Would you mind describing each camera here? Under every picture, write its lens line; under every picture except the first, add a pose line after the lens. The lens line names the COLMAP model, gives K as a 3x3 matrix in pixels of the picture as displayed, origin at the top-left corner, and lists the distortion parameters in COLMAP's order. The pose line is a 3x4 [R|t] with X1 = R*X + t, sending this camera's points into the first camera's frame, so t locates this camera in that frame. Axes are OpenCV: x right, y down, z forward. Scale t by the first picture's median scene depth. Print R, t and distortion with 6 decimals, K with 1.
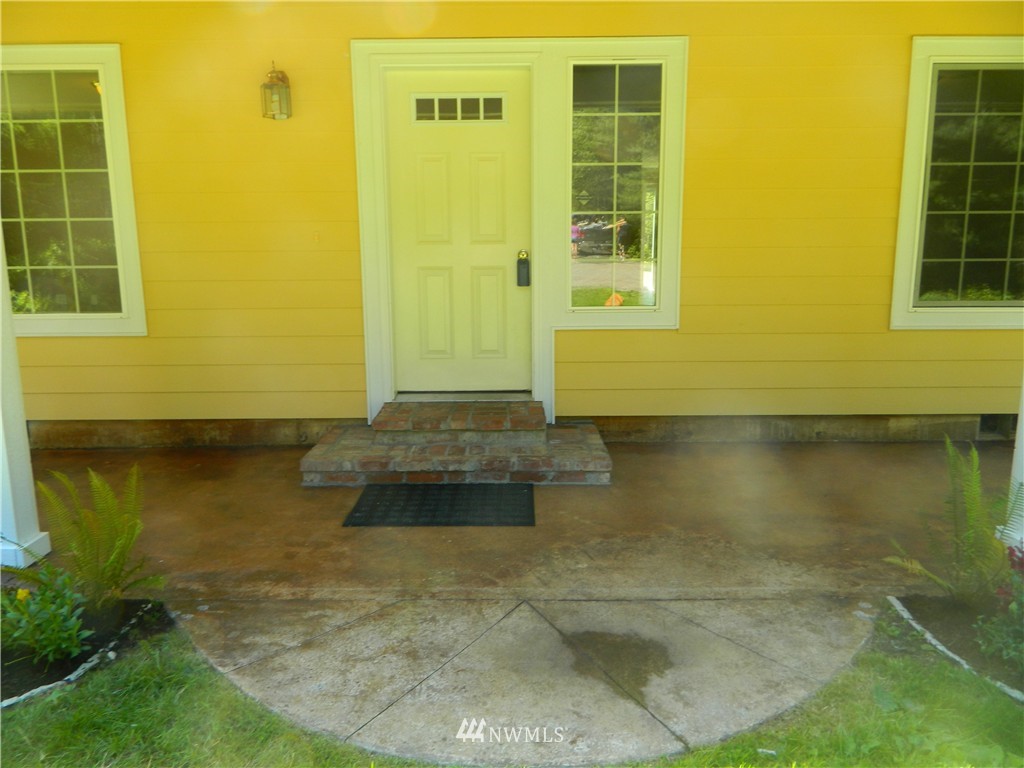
lens RADIAL K [[763.1, 0, 514.4], [0, 763.1, 386.3], [0, 0, 1]] dist [0.006393, -0.005107]
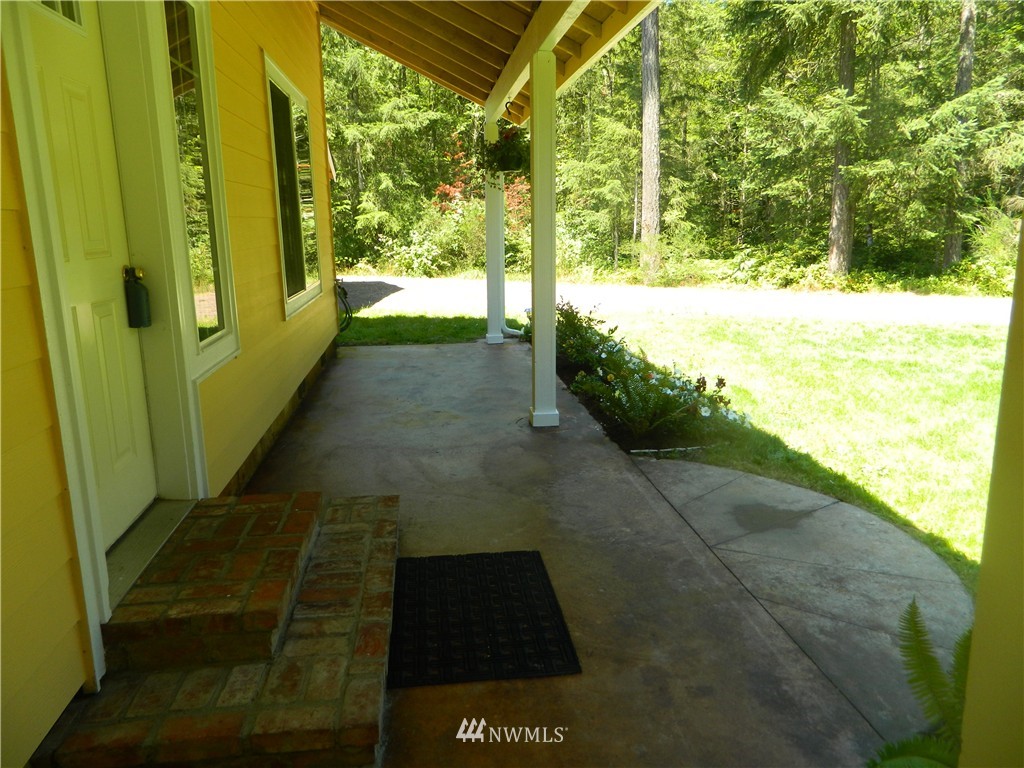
lens RADIAL K [[763.1, 0, 510.7], [0, 763.1, 382.6], [0, 0, 1]] dist [0.006393, -0.005107]
pose [[-0.117324, -0.199691, 0.972810, -1.072368], [0.206616, 0.953231, 0.220591, -0.287090], [-0.971362, 0.226879, -0.070577, 1.376903]]
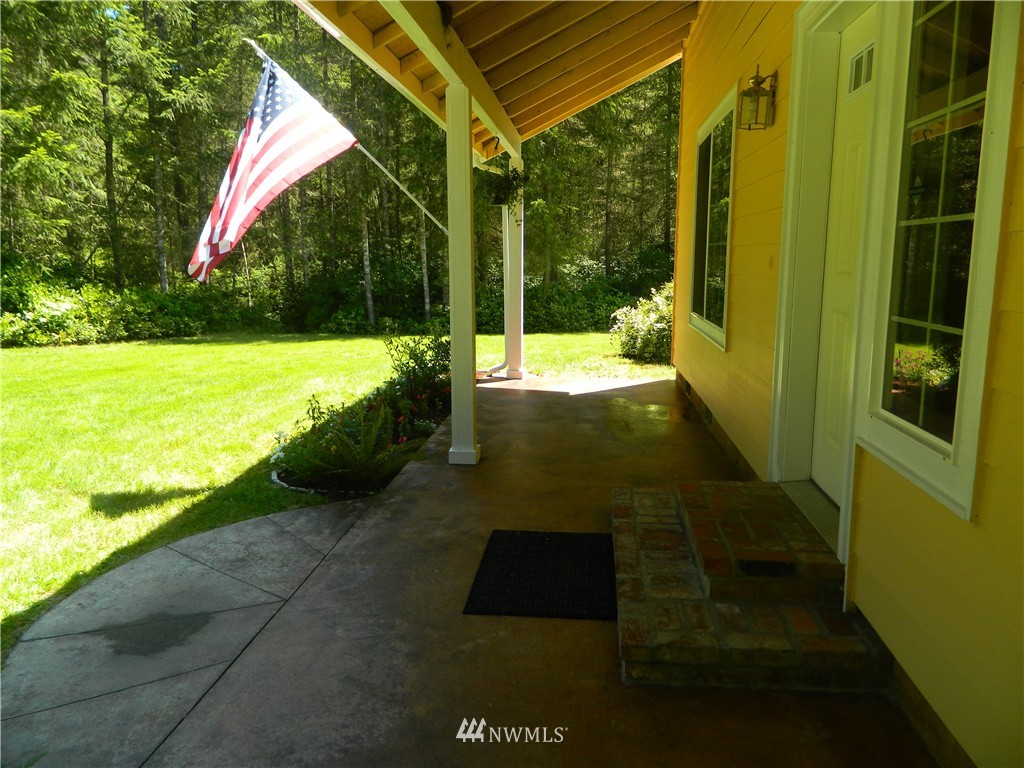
lens RADIAL K [[763.1, 0, 512.7], [0, 763.1, 381.4], [0, 0, 1]] dist [0.006393, -0.005107]
pose [[-0.102921, 0.170600, -0.979951, 1.044672], [-0.186212, 0.964460, 0.187460, -0.300356], [0.977104, 0.201772, -0.067495, 1.386141]]
